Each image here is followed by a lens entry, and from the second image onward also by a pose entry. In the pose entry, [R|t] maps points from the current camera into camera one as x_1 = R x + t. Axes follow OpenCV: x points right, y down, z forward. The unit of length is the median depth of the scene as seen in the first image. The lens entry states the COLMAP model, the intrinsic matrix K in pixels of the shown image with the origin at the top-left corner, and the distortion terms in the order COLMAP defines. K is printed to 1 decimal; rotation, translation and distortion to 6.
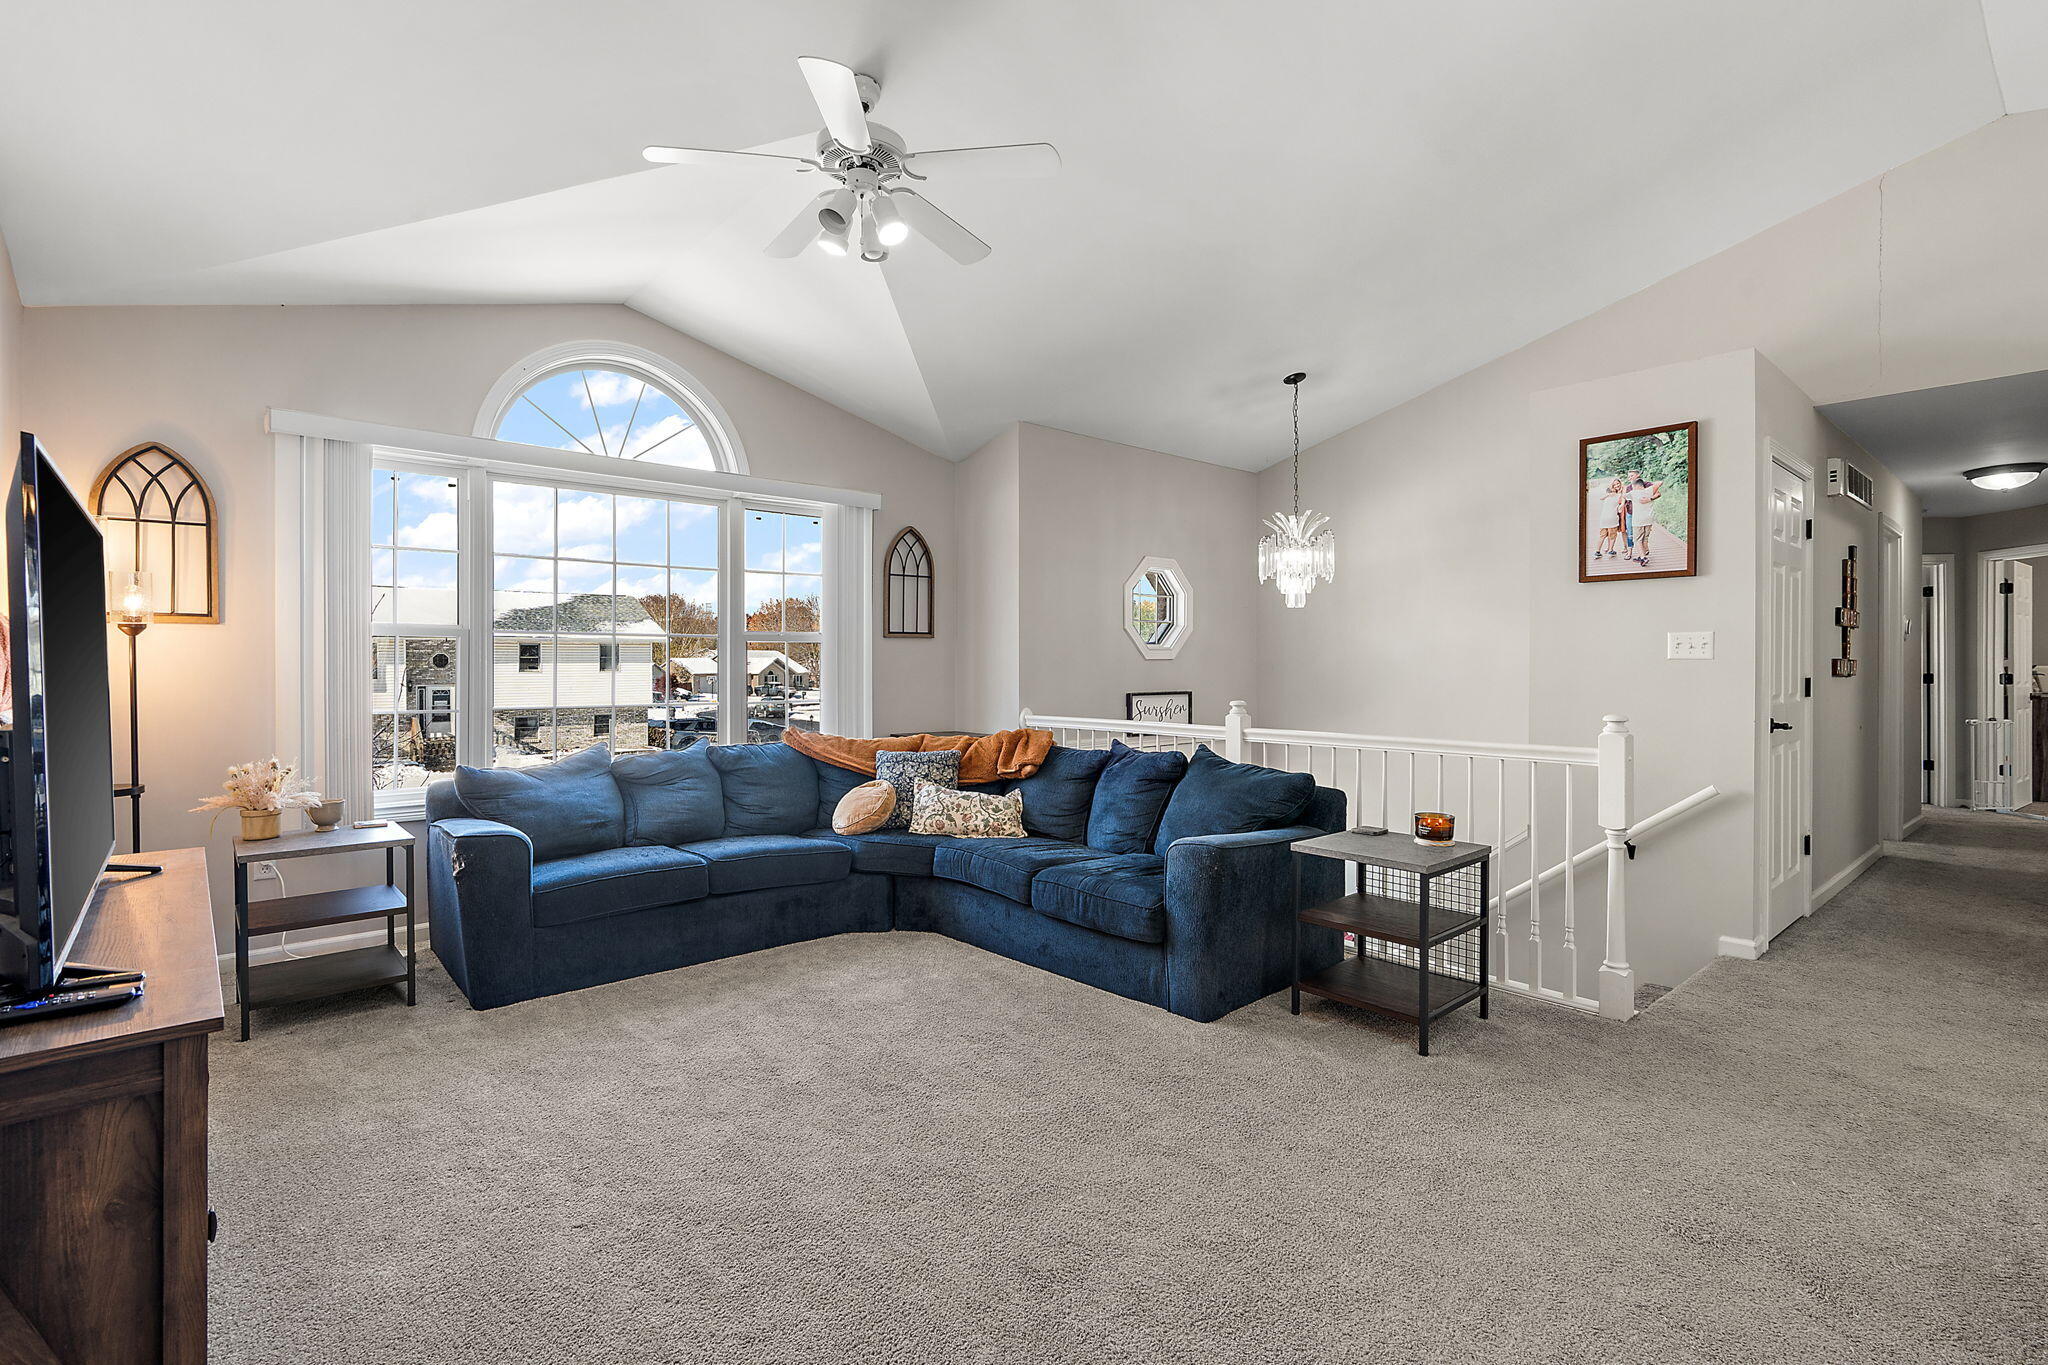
lens RADIAL K [[950.8, 0, 1016.6], [0, 950.8, 661.8], [0, 0, 1]] dist [0.001092, 0.000251]
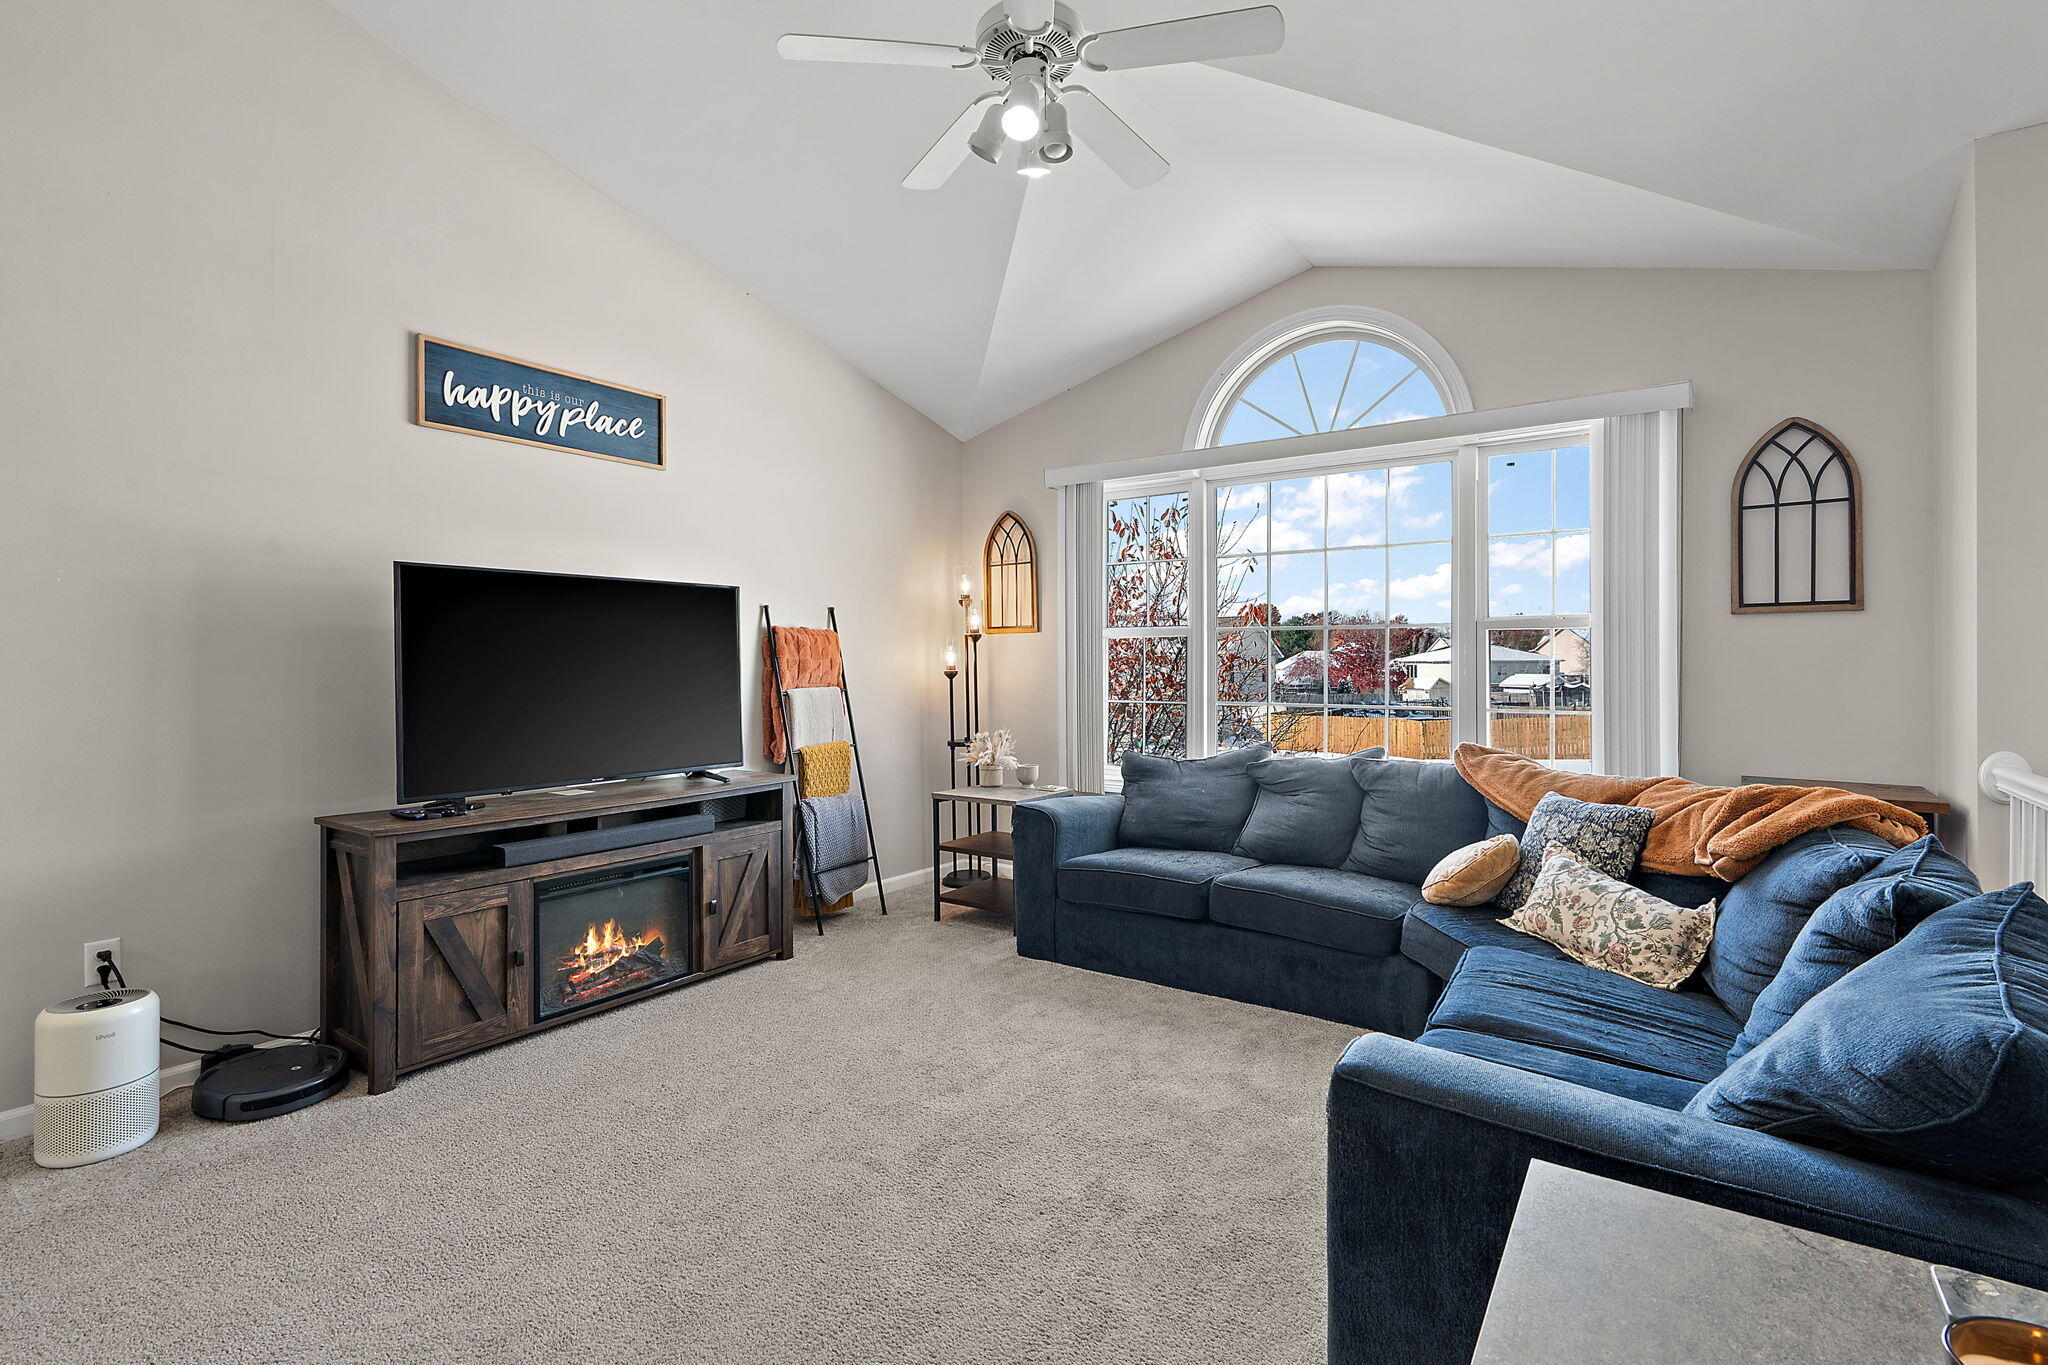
lens RADIAL K [[950.8, 0, 1016.6], [0, 950.8, 661.8], [0, 0, 1]] dist [0.001092, 0.000251]
pose [[0.242289, -0.002506, -0.970201, 0.426489], [0.004285, 0.999990, -0.001512, 0.004600], [0.970195, -0.003791, 0.242297, 0.528293]]
